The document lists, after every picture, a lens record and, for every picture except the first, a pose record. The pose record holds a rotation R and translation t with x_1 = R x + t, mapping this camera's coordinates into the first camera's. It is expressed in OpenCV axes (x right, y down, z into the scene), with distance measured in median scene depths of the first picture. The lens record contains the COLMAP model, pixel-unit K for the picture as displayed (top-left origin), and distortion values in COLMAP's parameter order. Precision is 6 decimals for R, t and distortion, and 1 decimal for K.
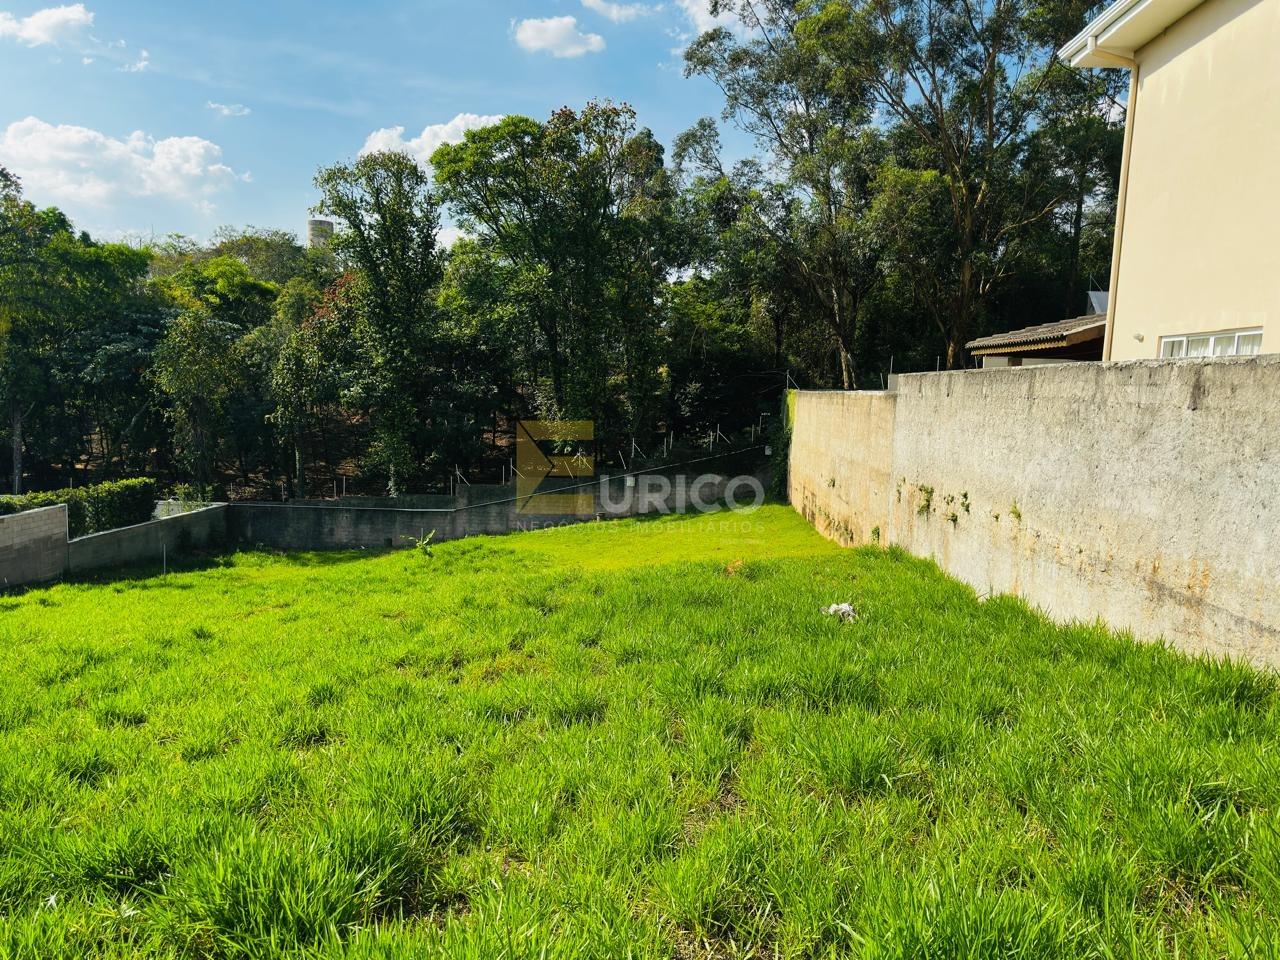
lens RADIAL K [[885.4, 0, 635.9], [0, 885.4, 493.8], [0, 0, 1]] dist [0.058816, -0.070341]
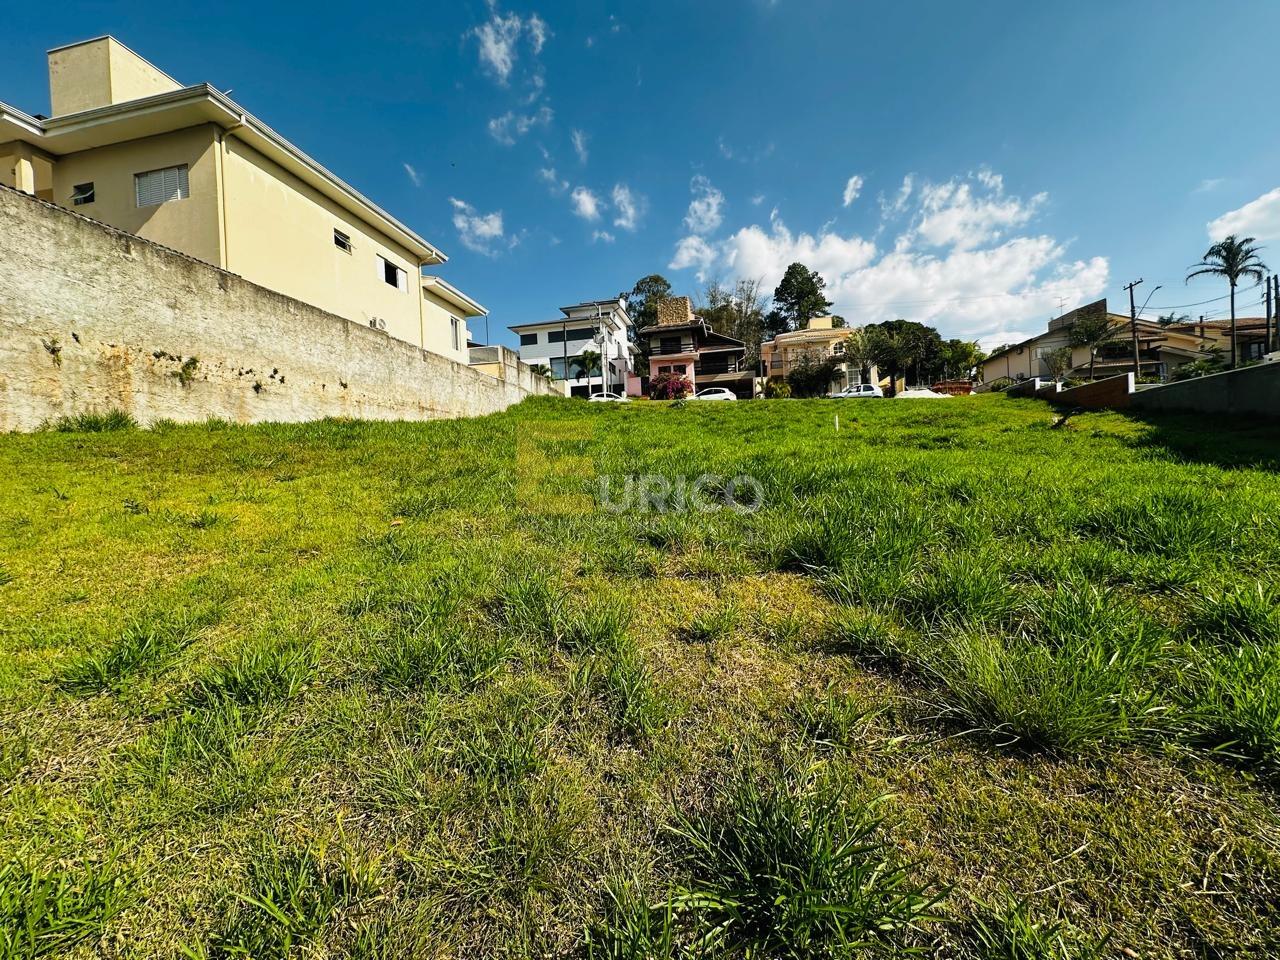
lens RADIAL K [[506.1, 0, 640.9], [0, 506.1, 475.1], [0, 0, 1]] dist [0.002170, -0.001217]
pose [[-0.988386, 0.010897, 0.151571, -0.131804], [0.030124, 0.991682, 0.125136, 0.030791], [-0.148947, 0.128249, -0.980493, 0.617015]]
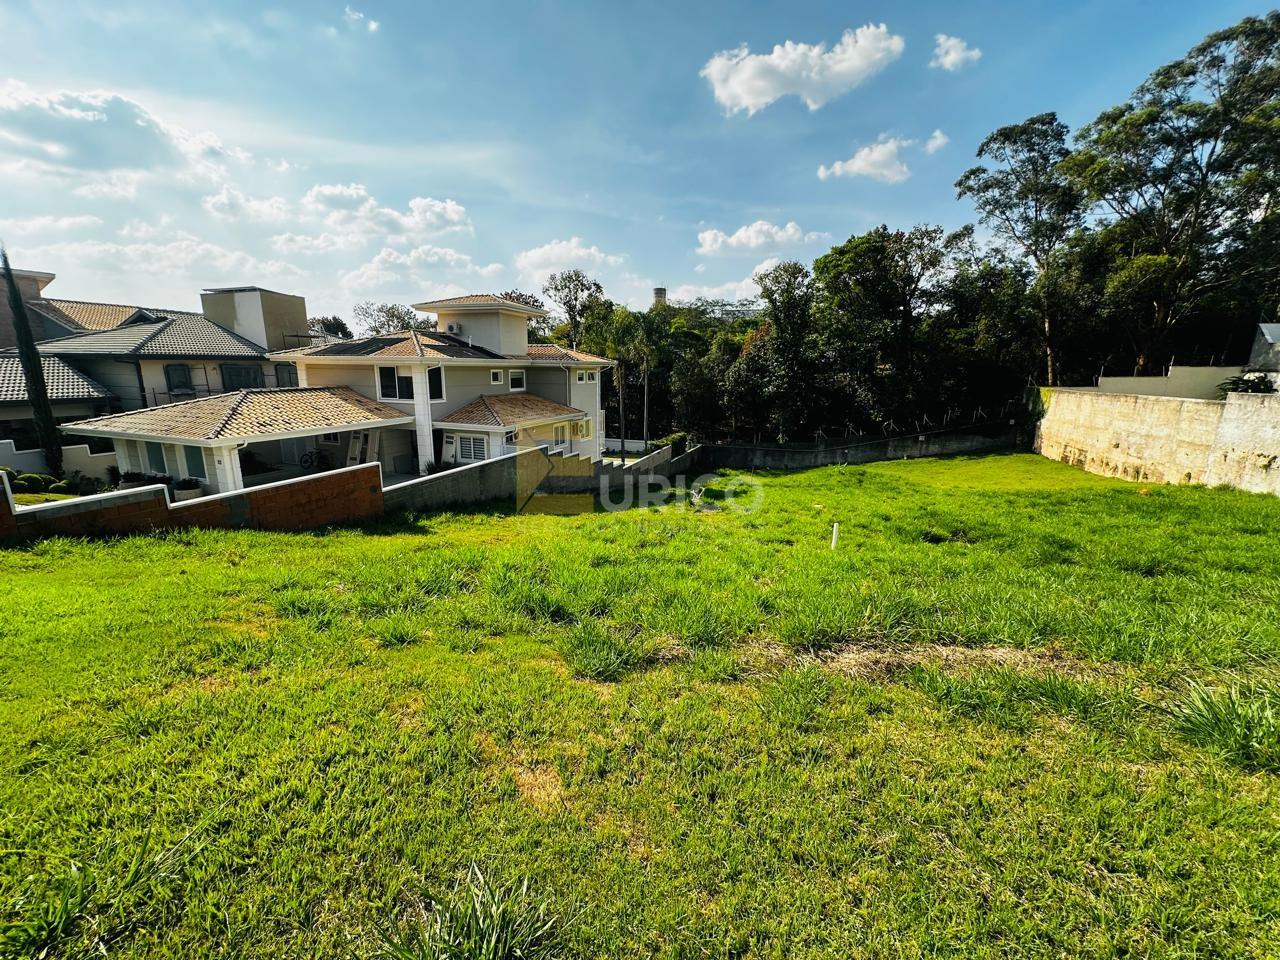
lens RADIAL K [[506.1, 0, 643.2], [0, 506.1, 486.3], [0, 0, 1]] dist [0.002170, -0.001217]
pose [[0.961293, 0.047311, -0.271437, -0.266610], [-0.020121, 0.994571, 0.102093, -0.009984], [0.274794, -0.092680, 0.957026, -0.167711]]
